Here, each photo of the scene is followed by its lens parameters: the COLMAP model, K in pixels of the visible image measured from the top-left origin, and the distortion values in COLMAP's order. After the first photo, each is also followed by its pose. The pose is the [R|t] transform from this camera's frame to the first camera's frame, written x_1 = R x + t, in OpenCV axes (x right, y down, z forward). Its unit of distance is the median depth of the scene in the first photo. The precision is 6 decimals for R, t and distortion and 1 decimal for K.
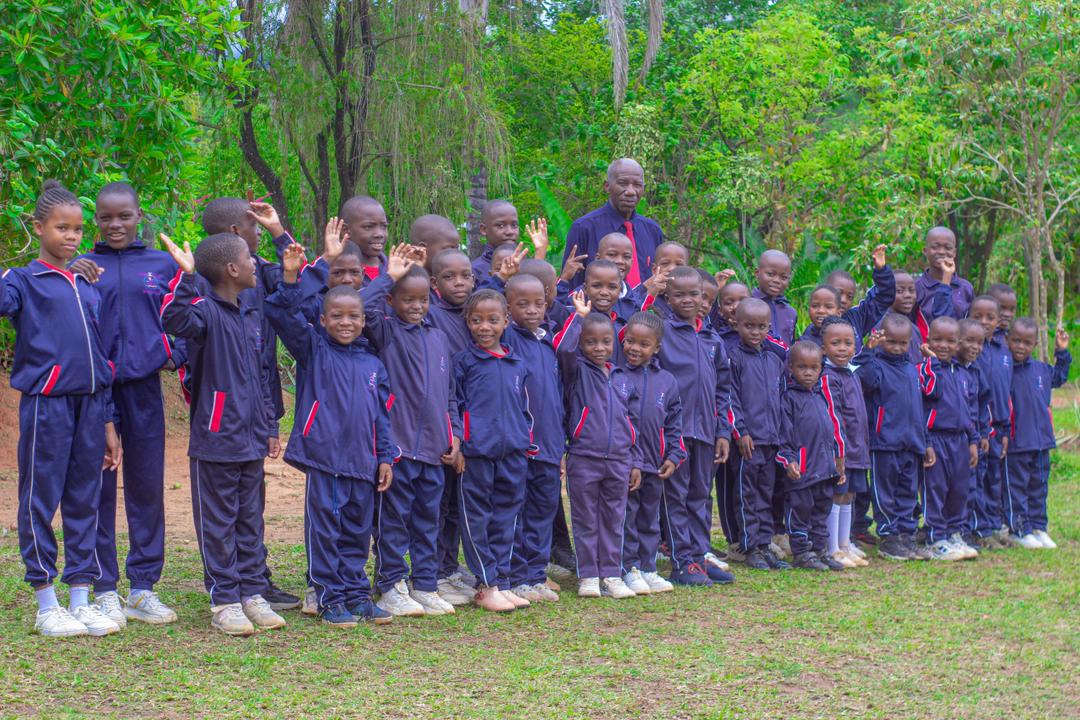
lens RADIAL K [[2539.5, 0, 532.5], [0, 2539.5, 361.3], [0, 0, 1]] dist [-0.028971, 0.000000]
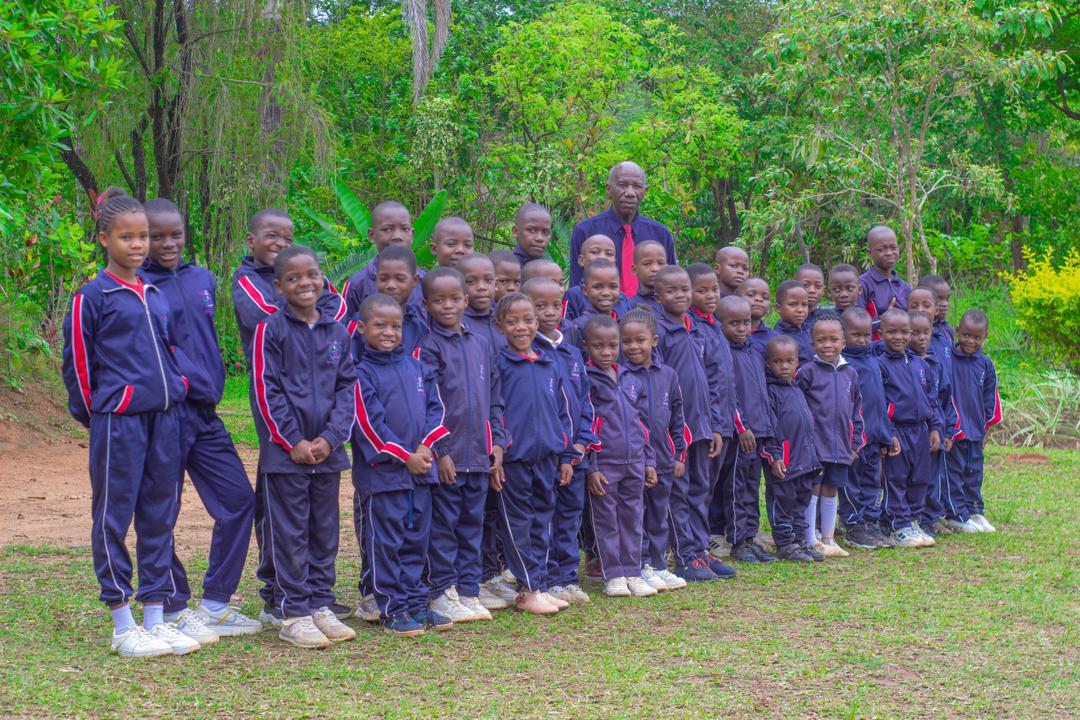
lens RADIAL K [[2539.5, 0, 541.5], [0, 2539.5, 358.8], [0, 0, 1]] dist [-0.028971, 0.000000]
pose [[0.991820, -0.022302, 0.125682, -0.122477], [0.021859, 0.999749, 0.004906, -0.006338], [-0.125760, -0.002118, 0.992058, 0.006136]]
